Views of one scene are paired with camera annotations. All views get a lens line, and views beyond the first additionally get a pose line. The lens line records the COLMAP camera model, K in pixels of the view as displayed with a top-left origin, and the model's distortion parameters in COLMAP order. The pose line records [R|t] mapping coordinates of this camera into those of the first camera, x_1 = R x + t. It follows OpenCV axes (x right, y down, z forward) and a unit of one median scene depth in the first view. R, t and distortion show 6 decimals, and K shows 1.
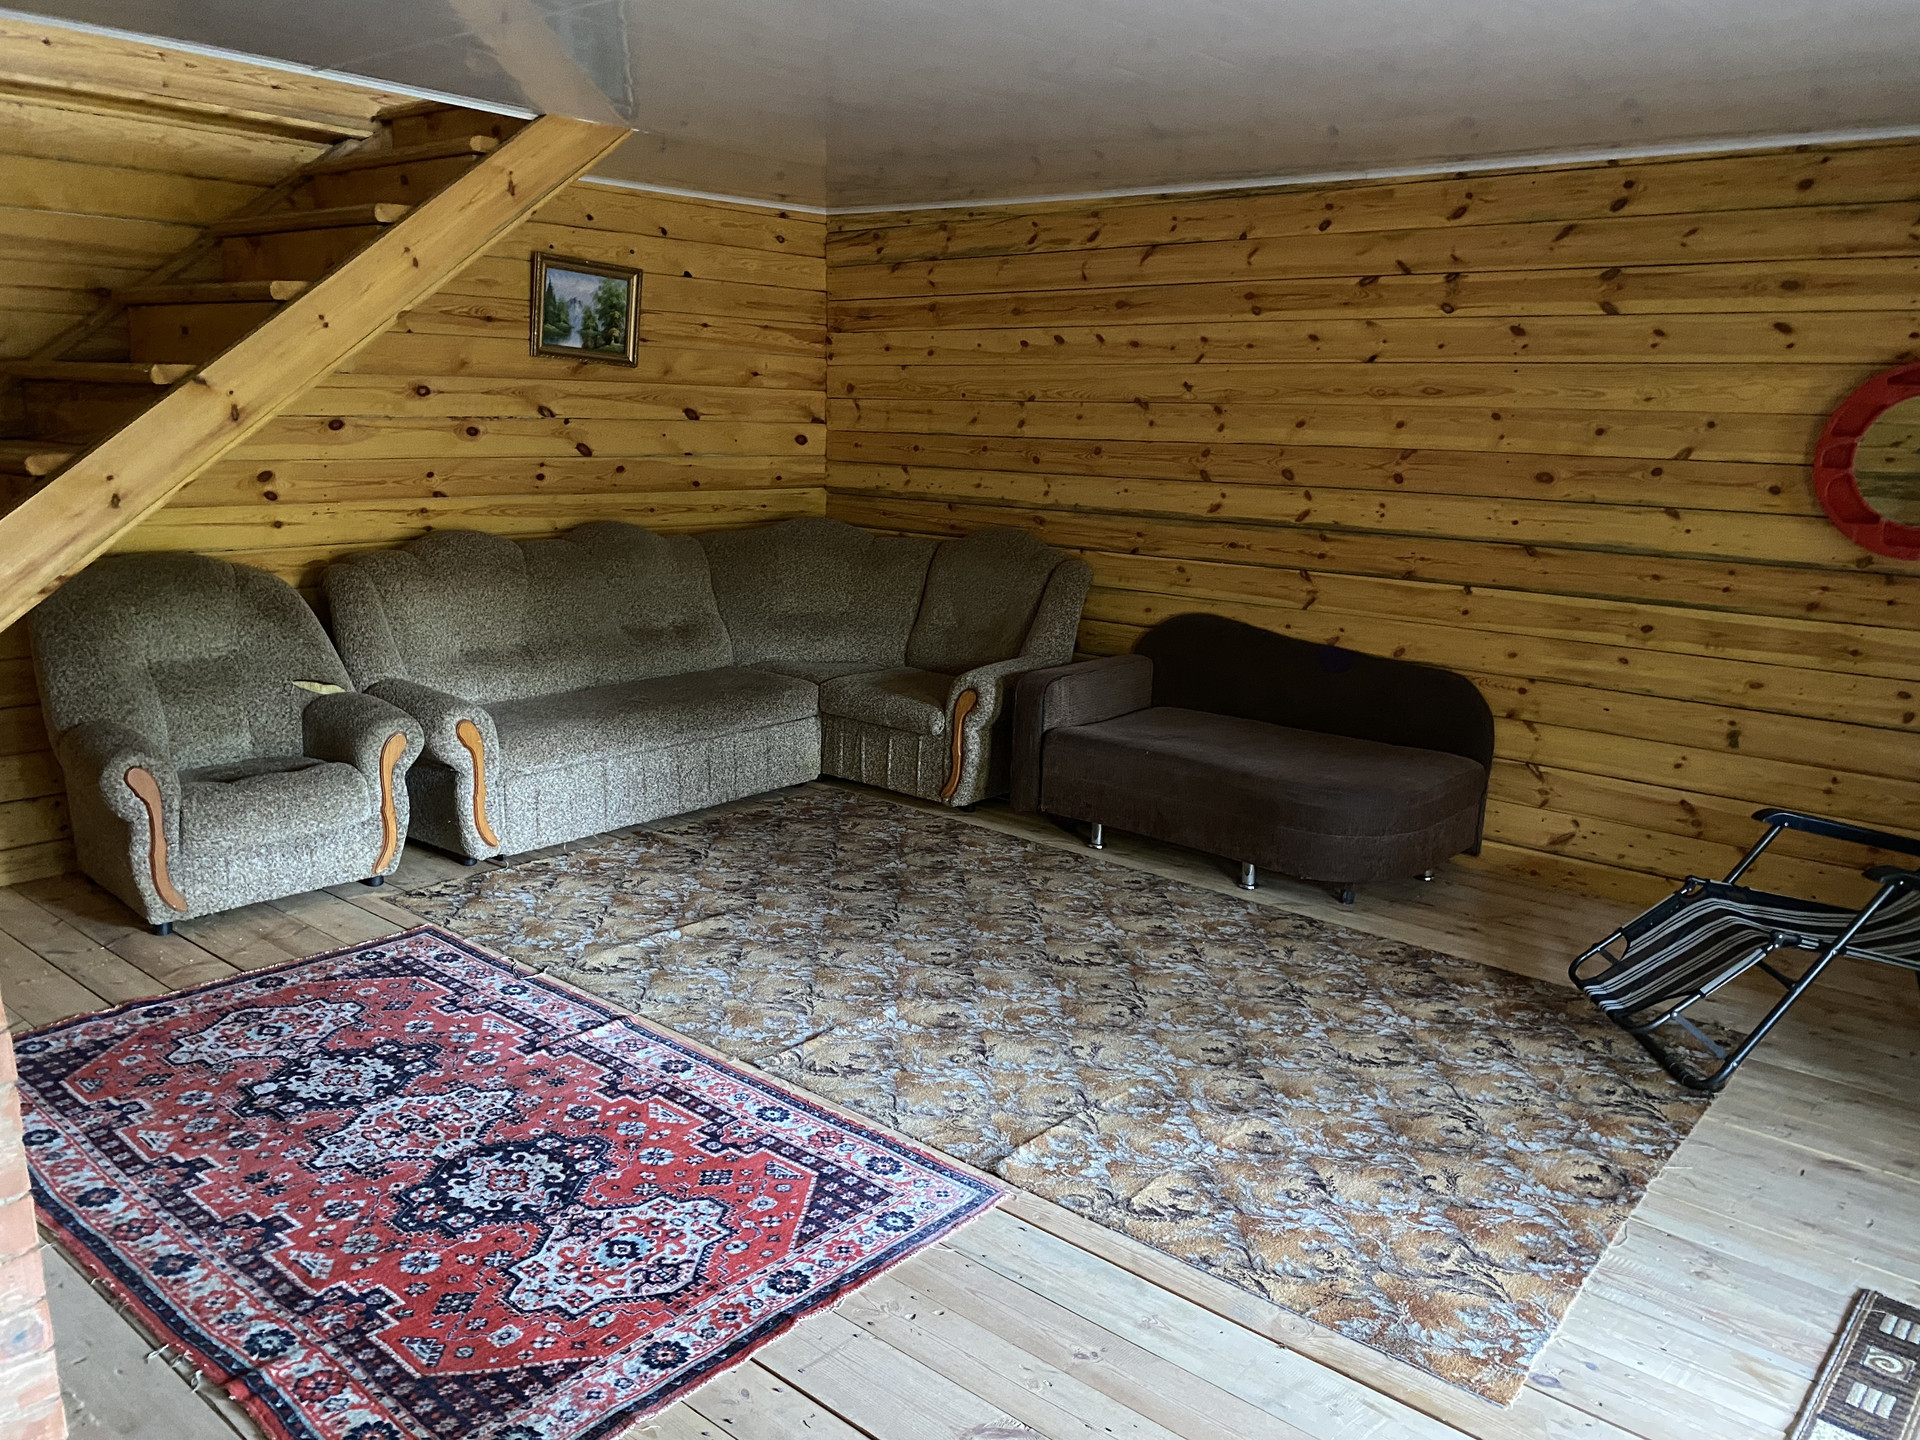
lens RADIAL K [[1469.8, 0, 962.6], [0, 1469.8, 759.5], [0, 0, 1]] dist [0.026961, -0.024756]
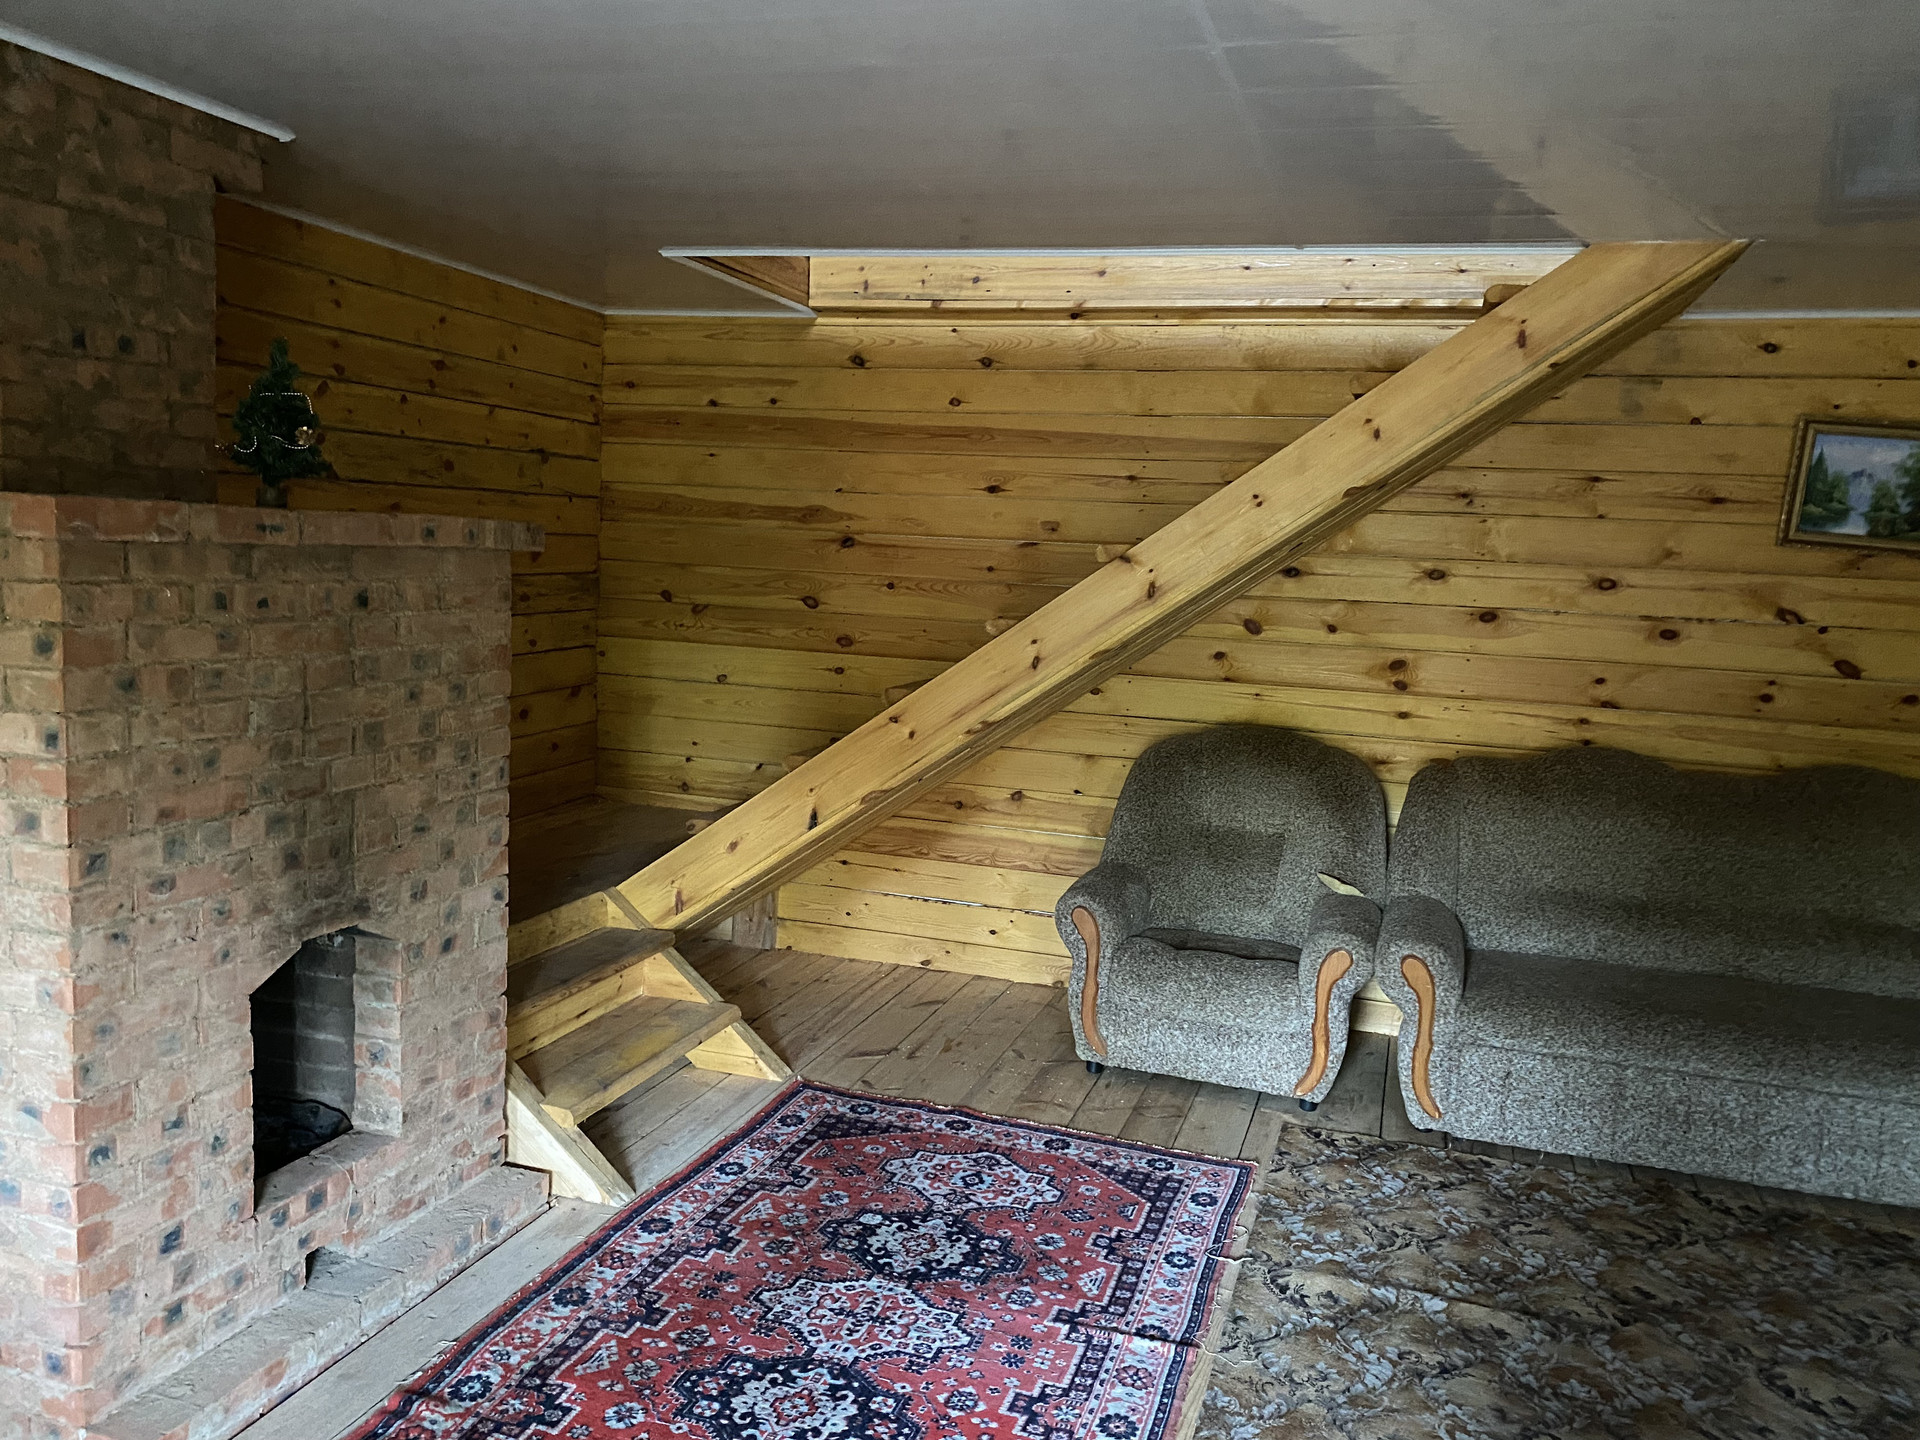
lens RADIAL K [[1469.8, 0, 959.5], [0, 1469.8, 729.3], [0, 0, 1]] dist [0.026961, -0.024756]
pose [[0.385825, 0.111783, -0.915775, 0.377809], [-0.256296, 0.966547, 0.010000, -0.110768], [0.886257, 0.230851, 0.401568, 0.469419]]
